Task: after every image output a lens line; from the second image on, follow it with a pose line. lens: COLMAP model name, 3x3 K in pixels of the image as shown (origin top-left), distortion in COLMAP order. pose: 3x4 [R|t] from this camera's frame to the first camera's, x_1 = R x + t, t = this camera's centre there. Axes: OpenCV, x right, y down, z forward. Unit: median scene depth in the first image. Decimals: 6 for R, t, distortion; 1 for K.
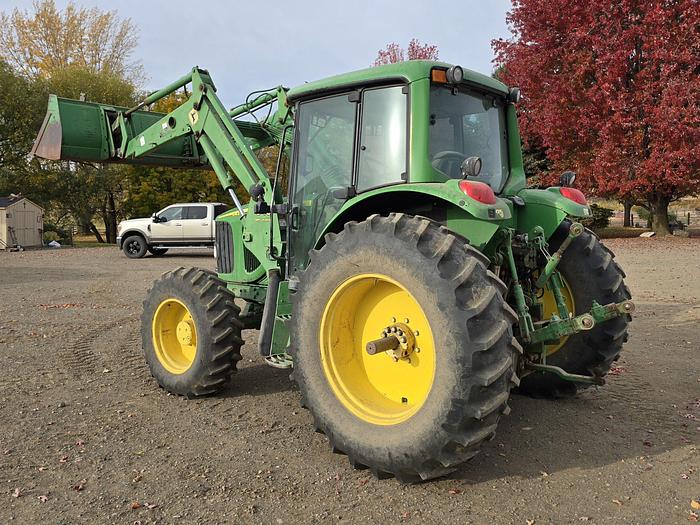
lens RADIAL K [[600.7, 0, 381.8], [0, 600.7, 222.1], [0, 0, 1]] dist [0.051227, -0.007684]
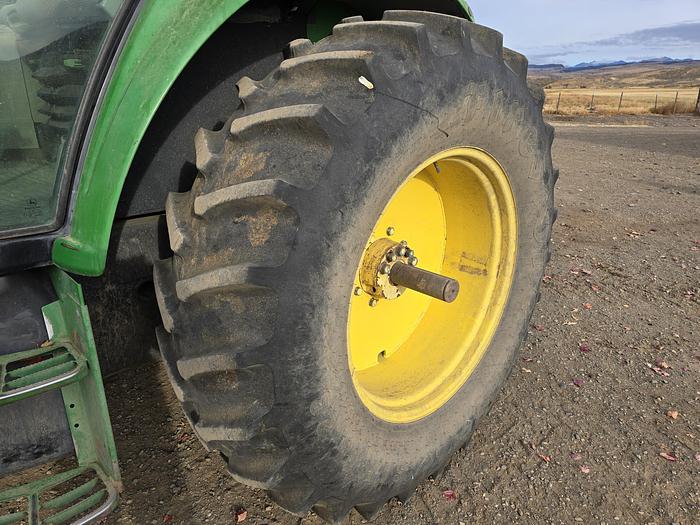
lens RADIAL K [[469.0, 0, 353.5], [0, 469.0, 262.2], [0, 0, 1]] dist [0.063121, -0.061452]
pose [[0.131782, -0.334271, 0.933218, -0.204859], [0.012212, 0.941905, 0.335658, 0.021945], [-0.991203, -0.032838, 0.128208, 0.515614]]
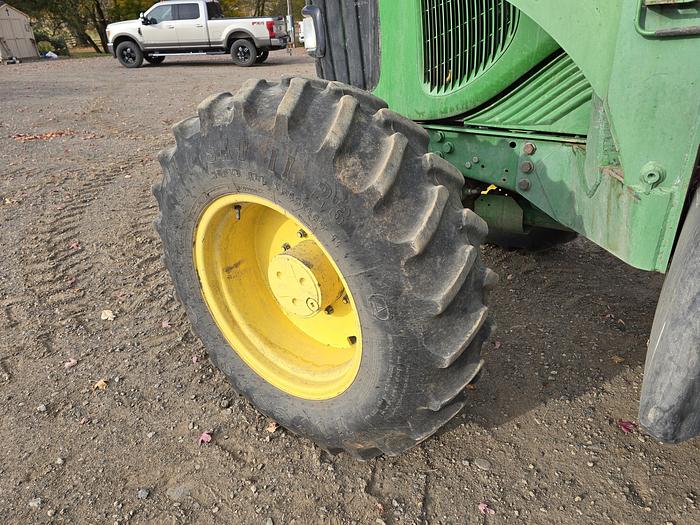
lens RADIAL K [[469.0, 0, 353.5], [0, 469.0, 262.2], [0, 0, 1]] dist [0.063121, -0.061452]
pose [[0.999533, -0.030348, 0.003592, -0.214868], [0.025672, 0.897608, 0.440046, 0.040103], [-0.016579, -0.439749, 0.897968, 0.560717]]
